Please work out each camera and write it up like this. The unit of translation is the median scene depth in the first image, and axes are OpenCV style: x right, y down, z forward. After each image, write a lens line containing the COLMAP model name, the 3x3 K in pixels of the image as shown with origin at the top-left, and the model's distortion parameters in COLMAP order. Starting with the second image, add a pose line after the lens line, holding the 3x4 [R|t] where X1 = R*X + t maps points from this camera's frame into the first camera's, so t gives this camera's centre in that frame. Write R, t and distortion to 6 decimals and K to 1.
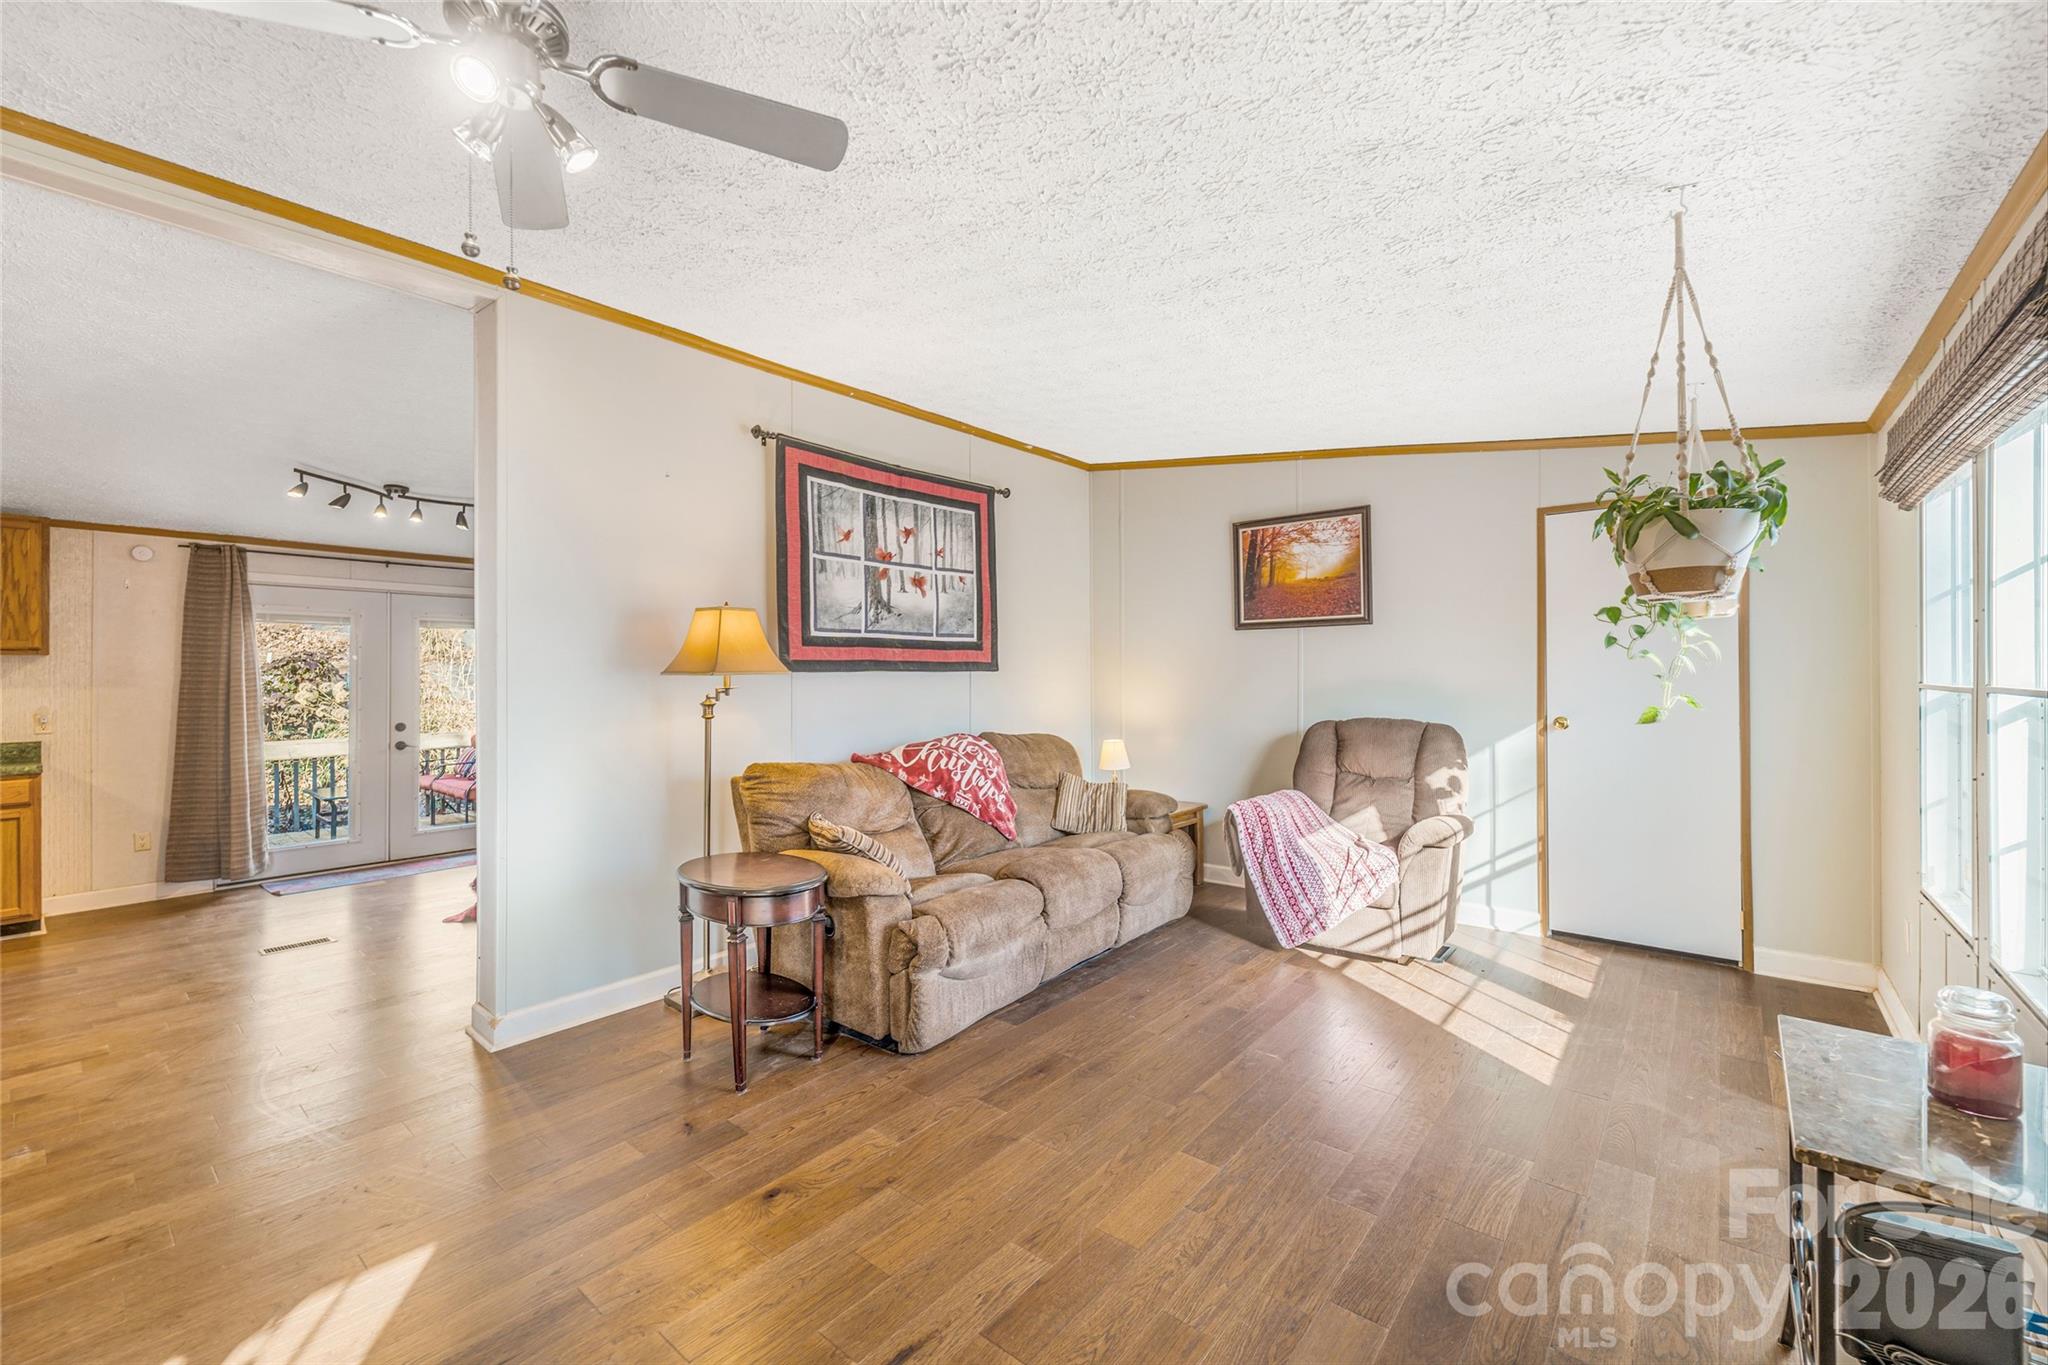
lens RADIAL K [[852.3, 0, 972.7], [0, 852.3, 675.8], [0, 0, 1]] dist [0.011107, -0.000888]
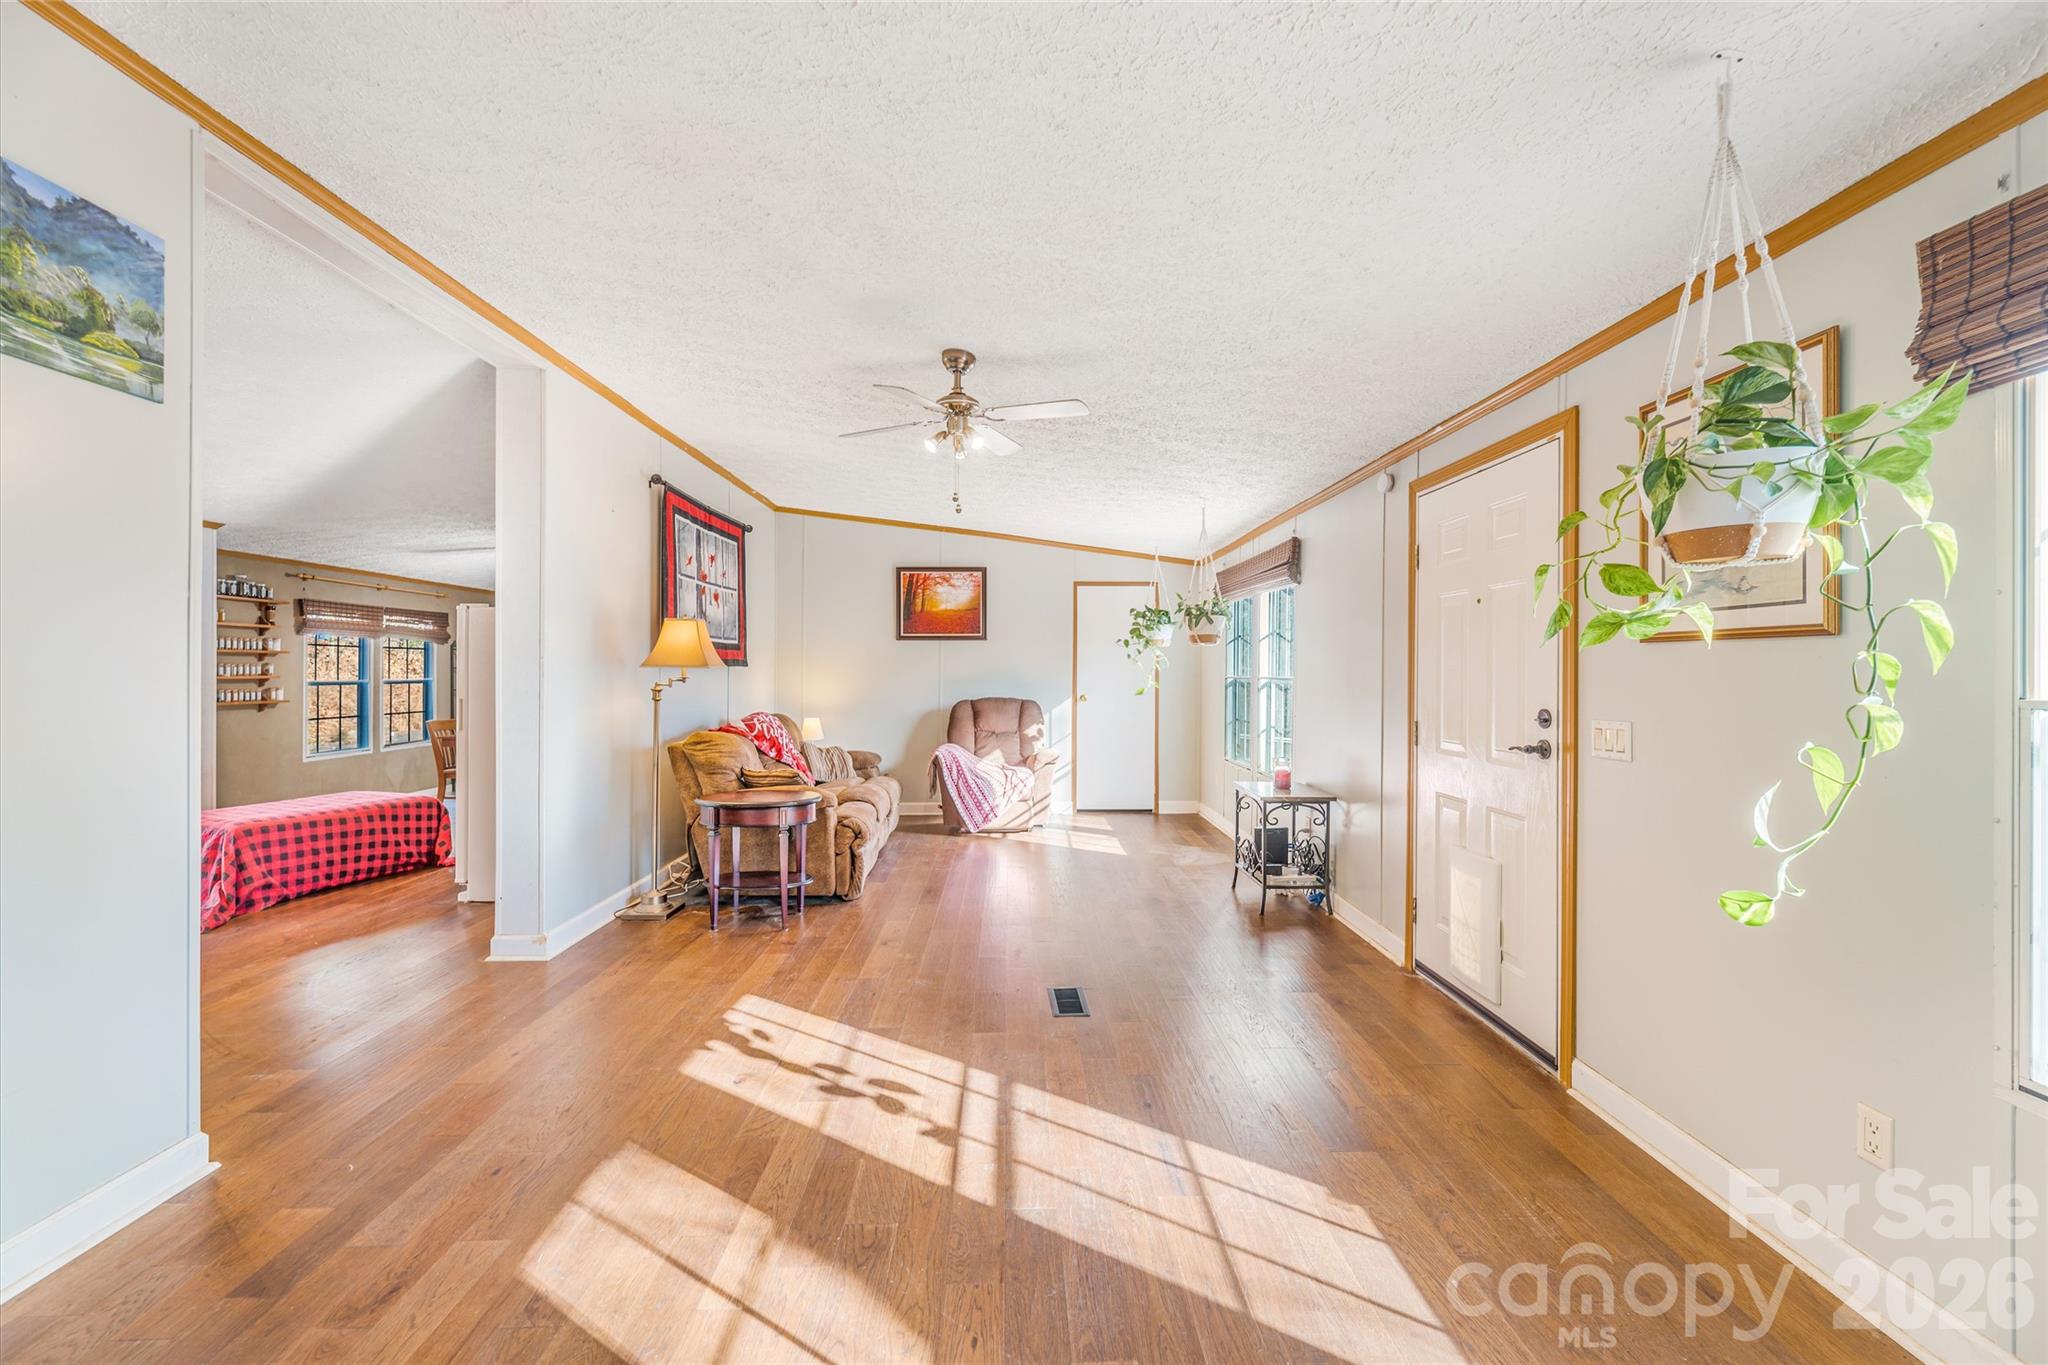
lens RADIAL K [[852.3, 0, 1009.7], [0, 852.3, 675.8], [0, 0, 1]] dist [0.011107, -0.000888]
pose [[0.761236, 0.003474, 0.648465, -0.608440], [-0.006273, 0.999978, 0.002007, 0.004464], [-0.648444, -0.005595, 0.761242, -0.296331]]
